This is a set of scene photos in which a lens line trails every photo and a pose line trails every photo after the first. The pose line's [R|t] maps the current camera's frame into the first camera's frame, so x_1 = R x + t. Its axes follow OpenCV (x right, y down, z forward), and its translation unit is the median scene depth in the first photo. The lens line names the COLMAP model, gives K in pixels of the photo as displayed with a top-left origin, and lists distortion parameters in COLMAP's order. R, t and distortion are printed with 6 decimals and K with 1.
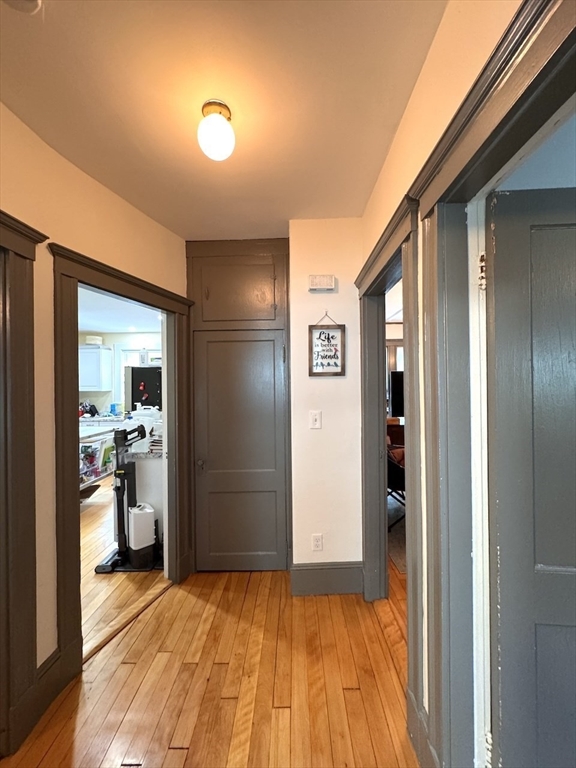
lens RADIAL K [[306.4, 0, 287.9], [0, 306.4, 385.0], [0, 0, 1]] dist [-0.003955, 0.001307]
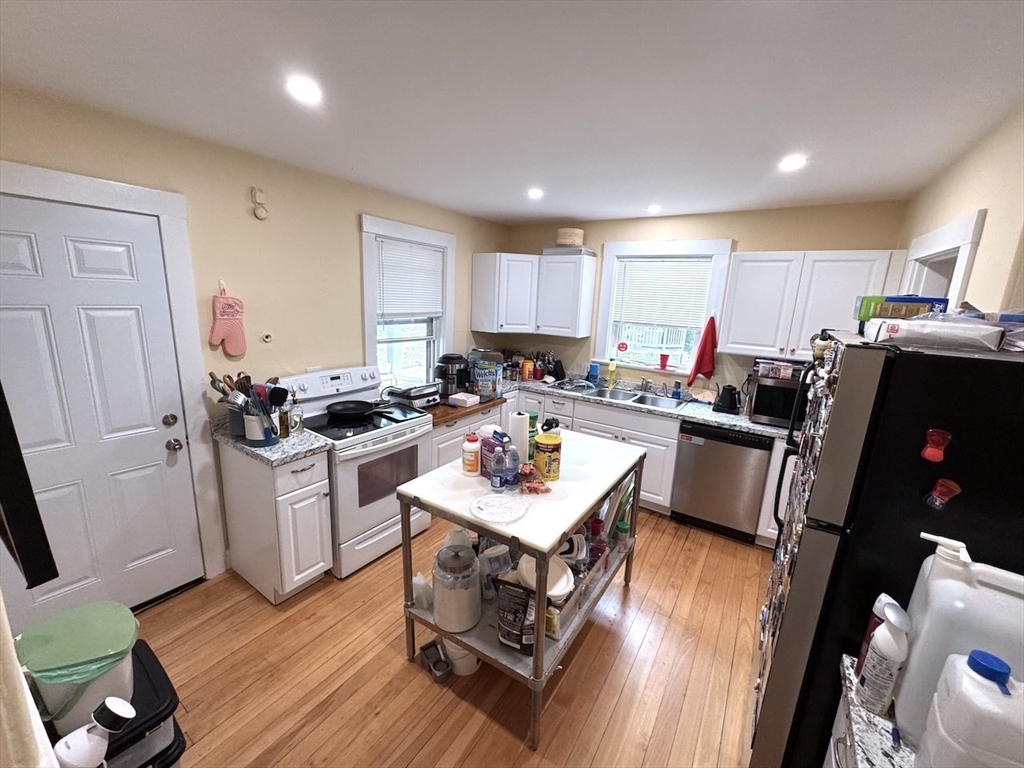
lens RADIAL K [[408.5, 0, 508.0], [0, 408.5, 382.1], [0, 0, 1]] dist [-0.003955, 0.001307]
pose [[0.843954, 0.160020, -0.511991, -0.335556], [-0.056236, 0.975602, 0.212221, -0.047899], [0.533459, -0.150312, 0.832362, 0.338120]]
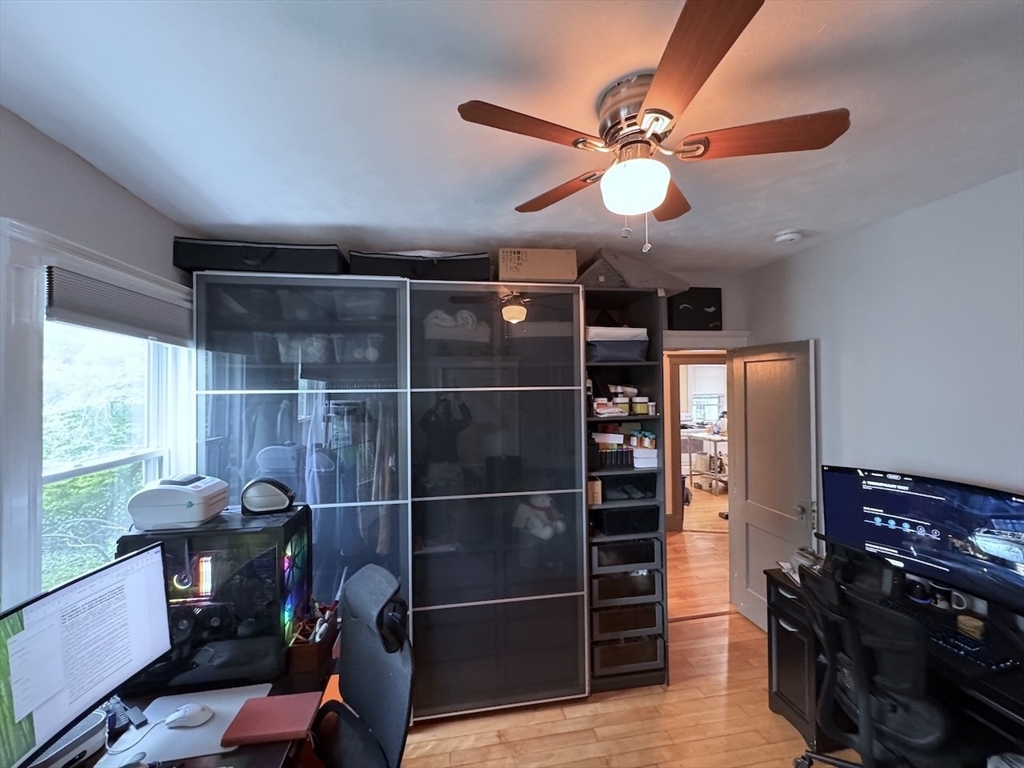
lens RADIAL K [[408.5, 0, 512.3], [0, 408.5, 385.1], [0, 0, 1]] dist [-0.003955, 0.001307]
pose [[0.184766, 0.002196, -0.982780, 0.526219], [0.003886, 0.999988, 0.002965, -0.049193], [0.982775, -0.004367, 0.184755, -0.184965]]
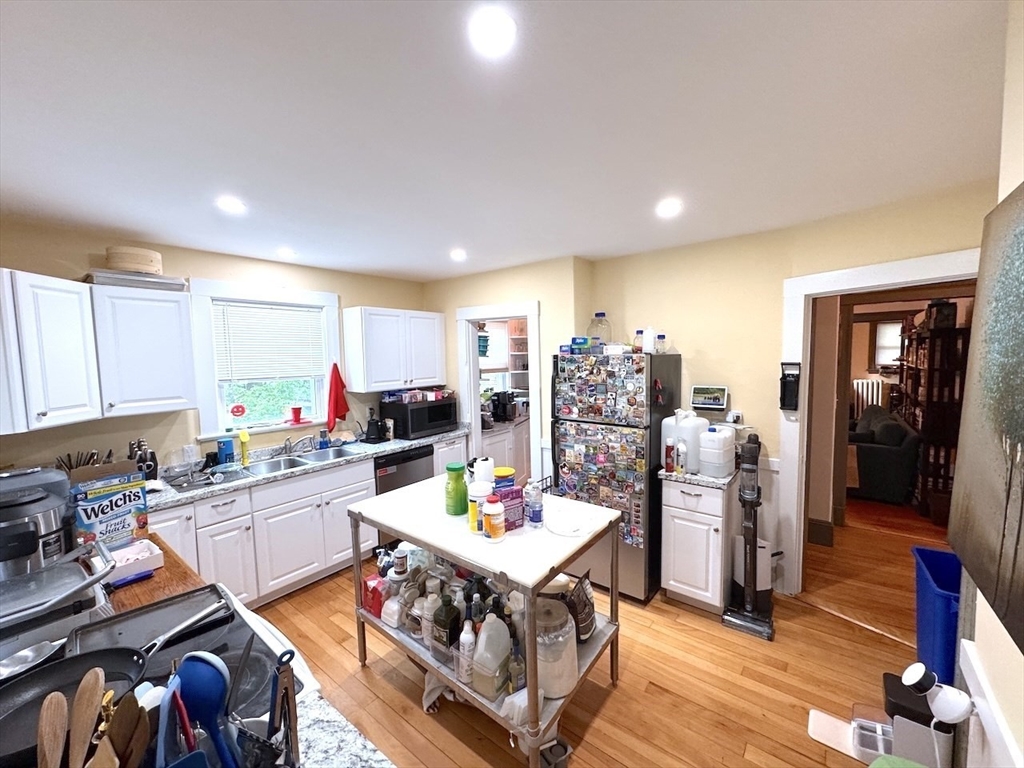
lens RADIAL K [[408.5, 0, 513.0], [0, 408.5, 381.9], [0, 0, 1]] dist [-0.003955, 0.001307]
pose [[0.604504, -0.057527, 0.794523, -0.755467], [0.018528, 0.998135, 0.058173, -0.033445], [-0.796387, -0.020444, 0.604442, 0.404051]]
